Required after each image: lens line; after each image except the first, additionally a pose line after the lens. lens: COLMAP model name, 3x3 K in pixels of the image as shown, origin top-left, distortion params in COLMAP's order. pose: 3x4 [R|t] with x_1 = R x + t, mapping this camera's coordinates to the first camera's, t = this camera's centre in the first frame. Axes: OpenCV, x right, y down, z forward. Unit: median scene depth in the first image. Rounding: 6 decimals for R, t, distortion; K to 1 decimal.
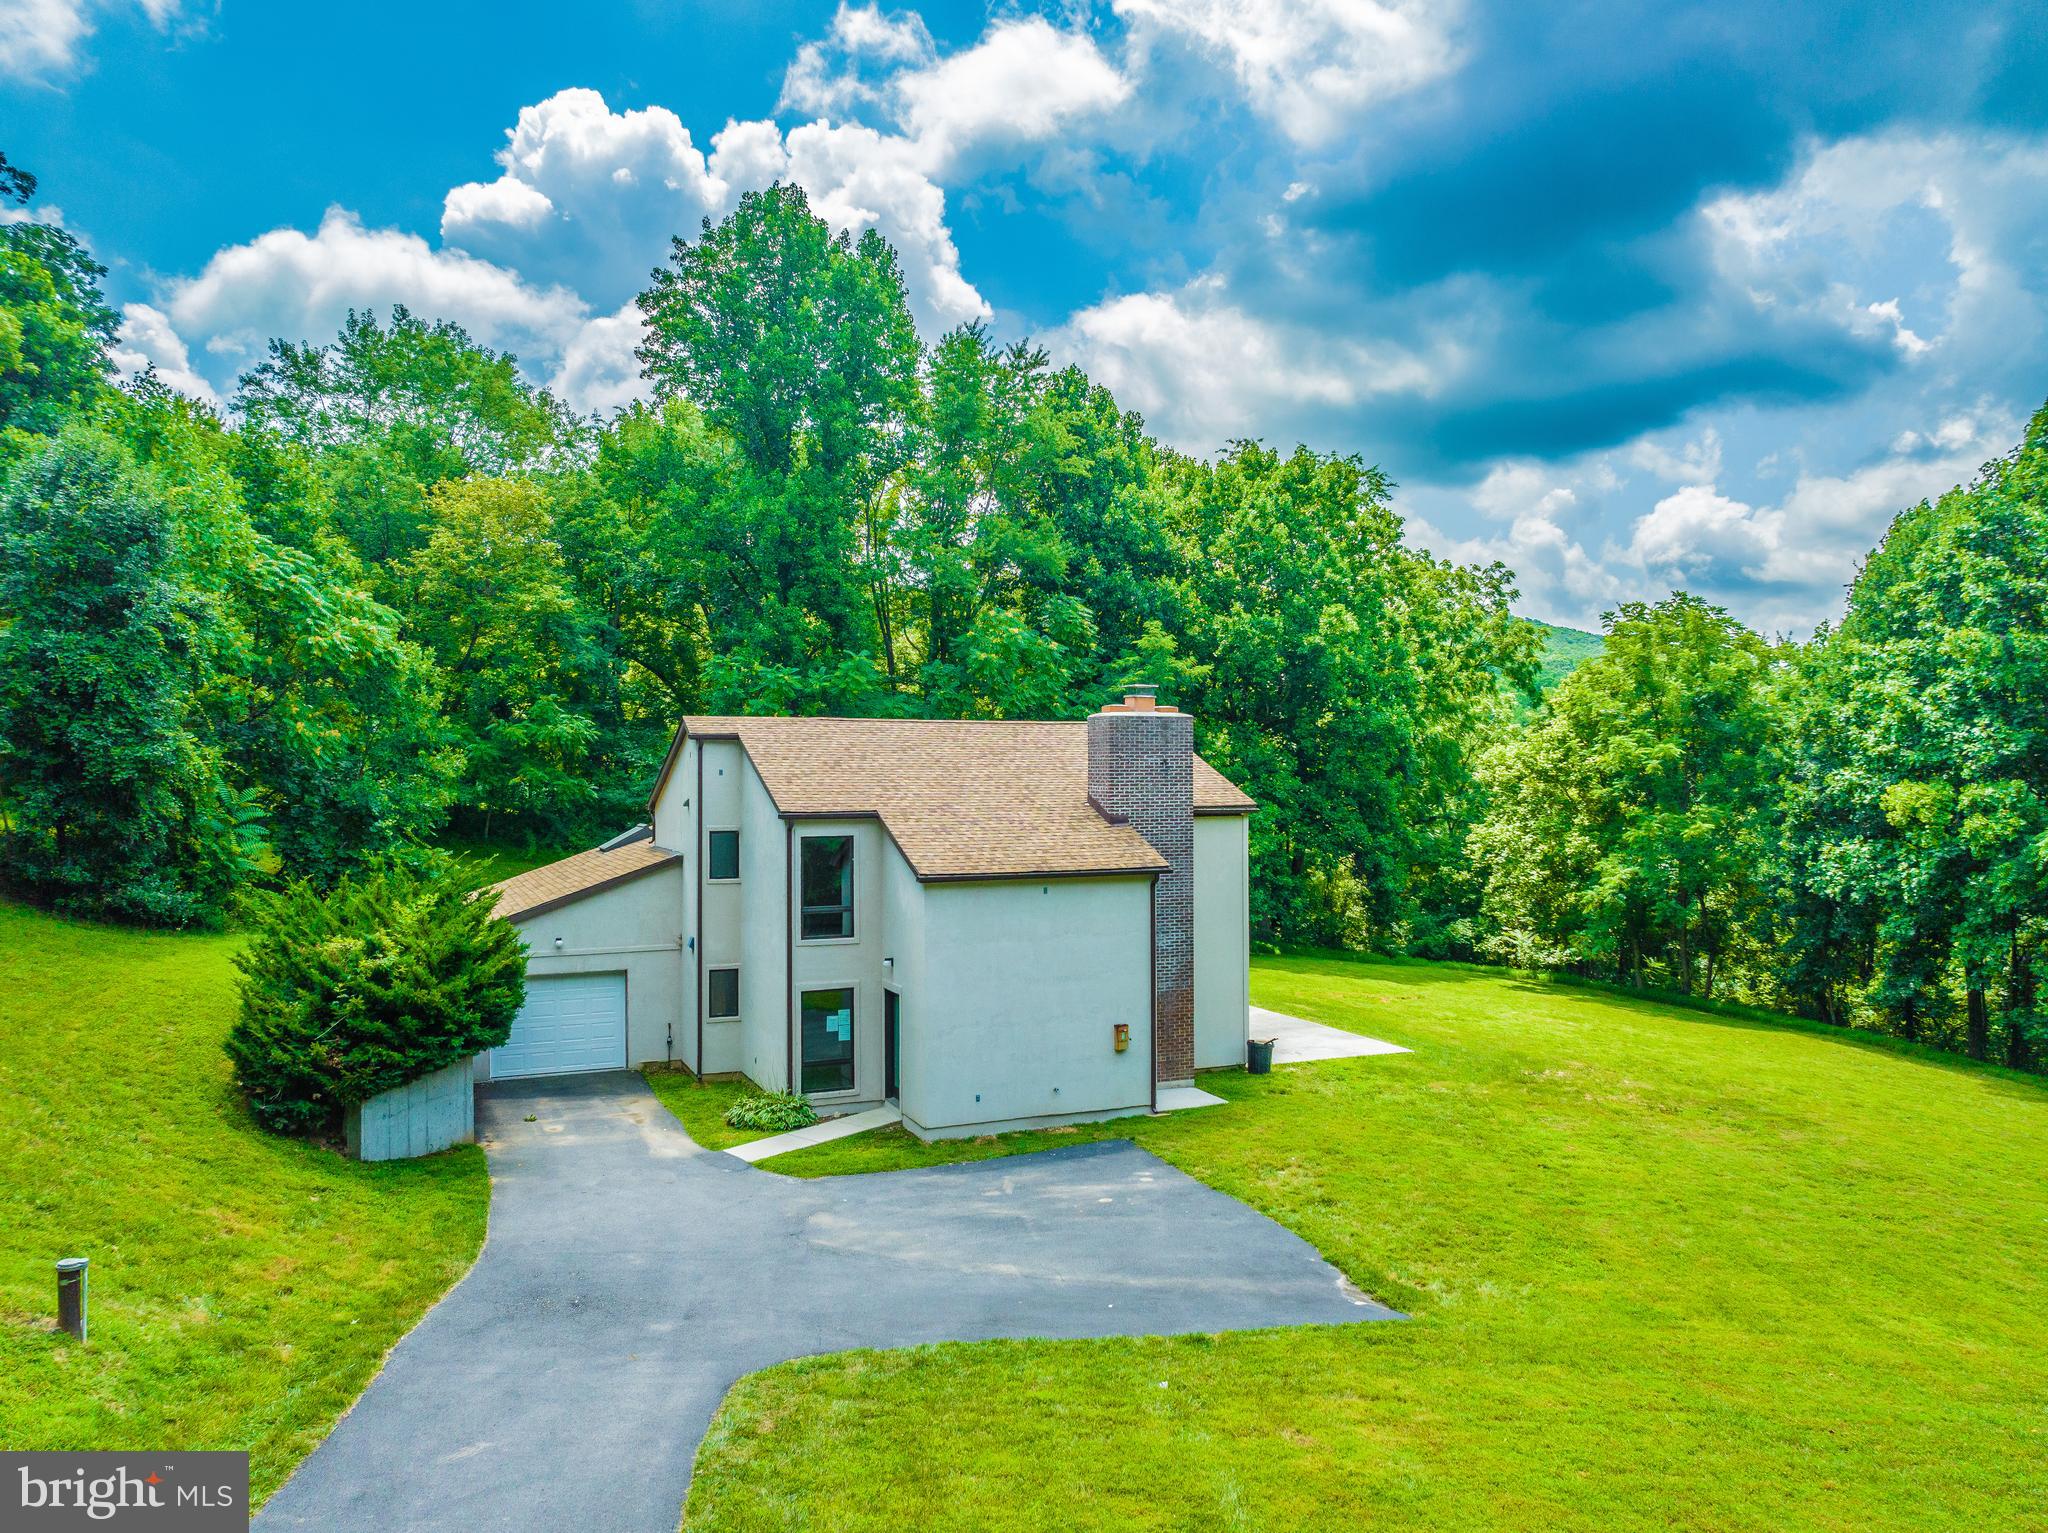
lens RADIAL K [[1426.5, 0, 1029.0], [0, 1426.5, 753.4], [0, 0, 1]] dist [-0.024771, -0.003026]
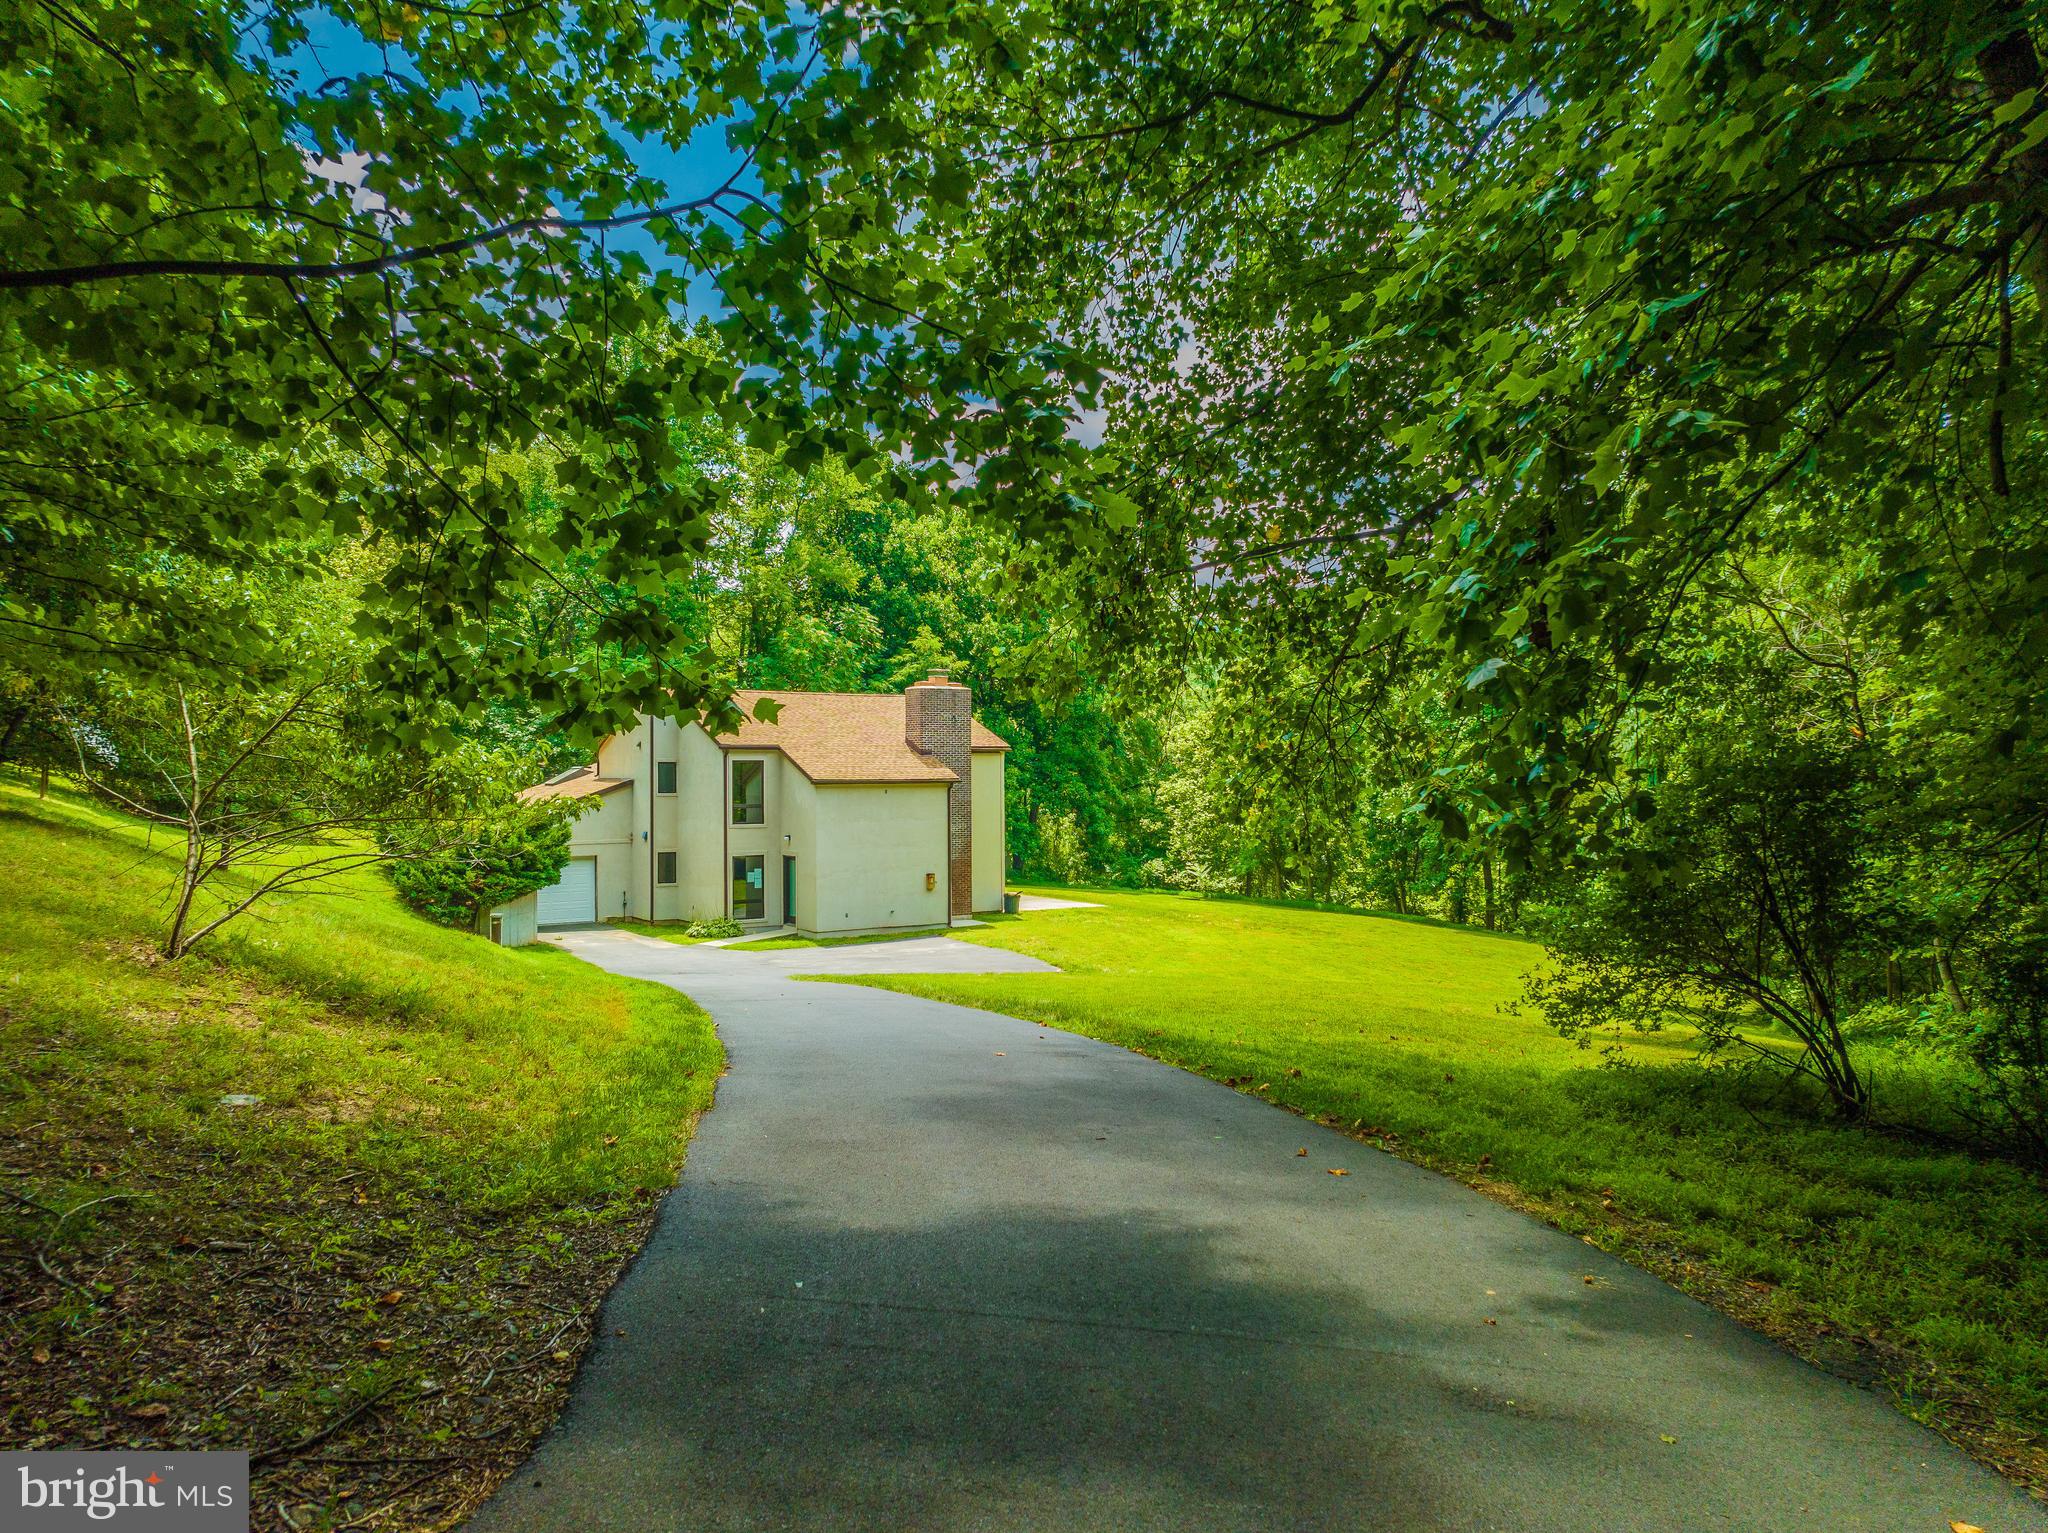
lens RADIAL K [[1426.5, 0, 1017.0], [0, 1426.5, 765.8], [0, 0, 1]] dist [-0.024771, -0.003026]
pose [[0.984177, -0.001154, 0.177184, -0.062039], [-0.000146, 0.999973, 0.007324, 0.025457], [-0.177187, -0.007235, 0.984151, -0.307238]]
